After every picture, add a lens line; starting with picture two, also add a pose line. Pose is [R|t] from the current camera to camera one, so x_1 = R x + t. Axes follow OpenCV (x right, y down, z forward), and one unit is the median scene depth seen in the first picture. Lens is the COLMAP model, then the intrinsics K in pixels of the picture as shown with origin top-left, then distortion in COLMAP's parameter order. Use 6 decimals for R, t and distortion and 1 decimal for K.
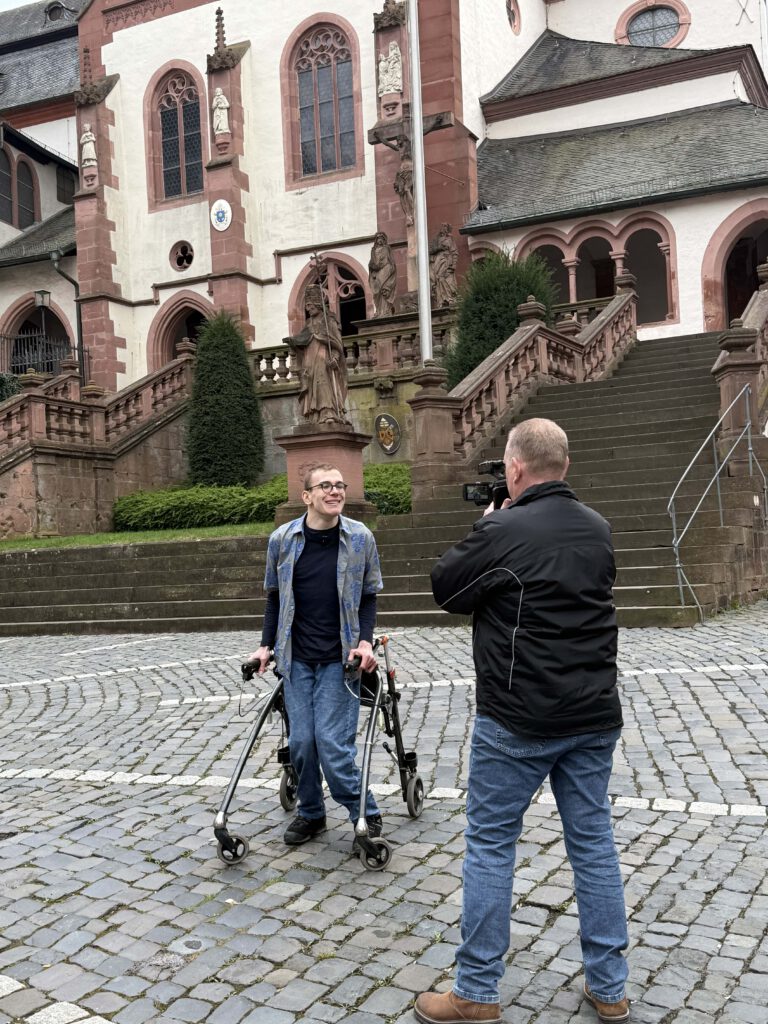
lens RADIAL K [[1165.2, 0, 384.0], [0, 1165.2, 512.0], [0, 0, 1]] dist [0.255314, -0.591572]
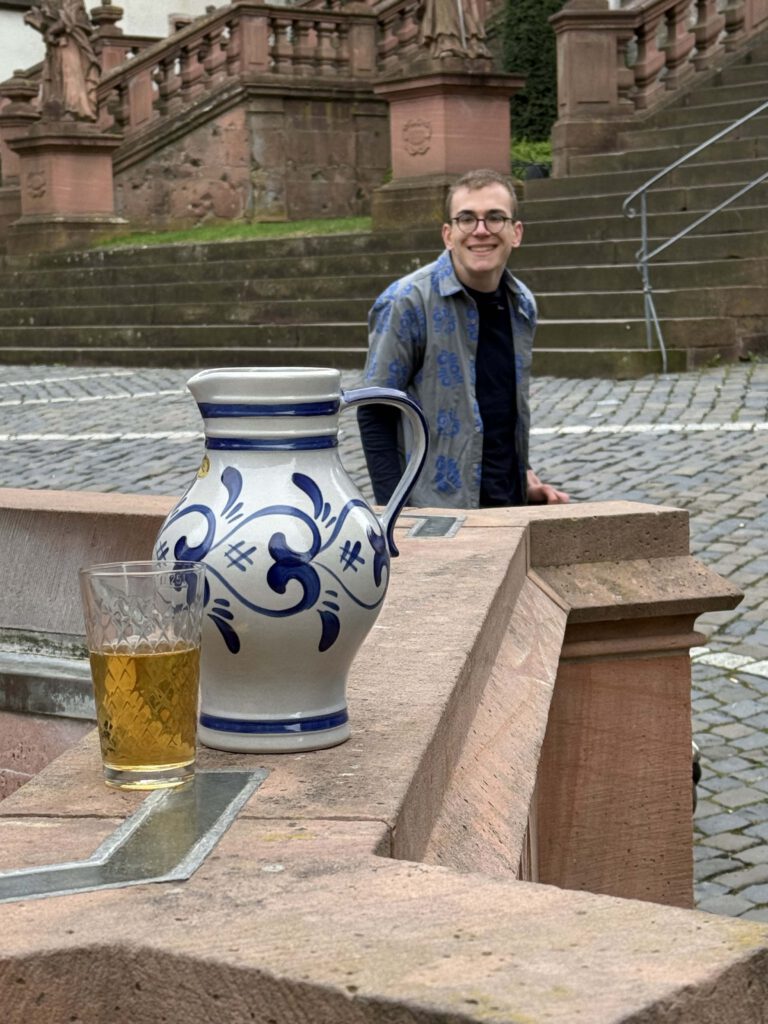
lens RADIAL K [[2225.5, 0, 384.0], [0, 2225.5, 512.0], [0, 0, 1]] dist [0.131132, 0.219230]
pose [[0.901364, 0.060909, -0.428757, 0.259534], [0.007278, 0.987789, 0.155625, -0.011374], [0.433000, -0.143396, 0.889915, -0.088596]]
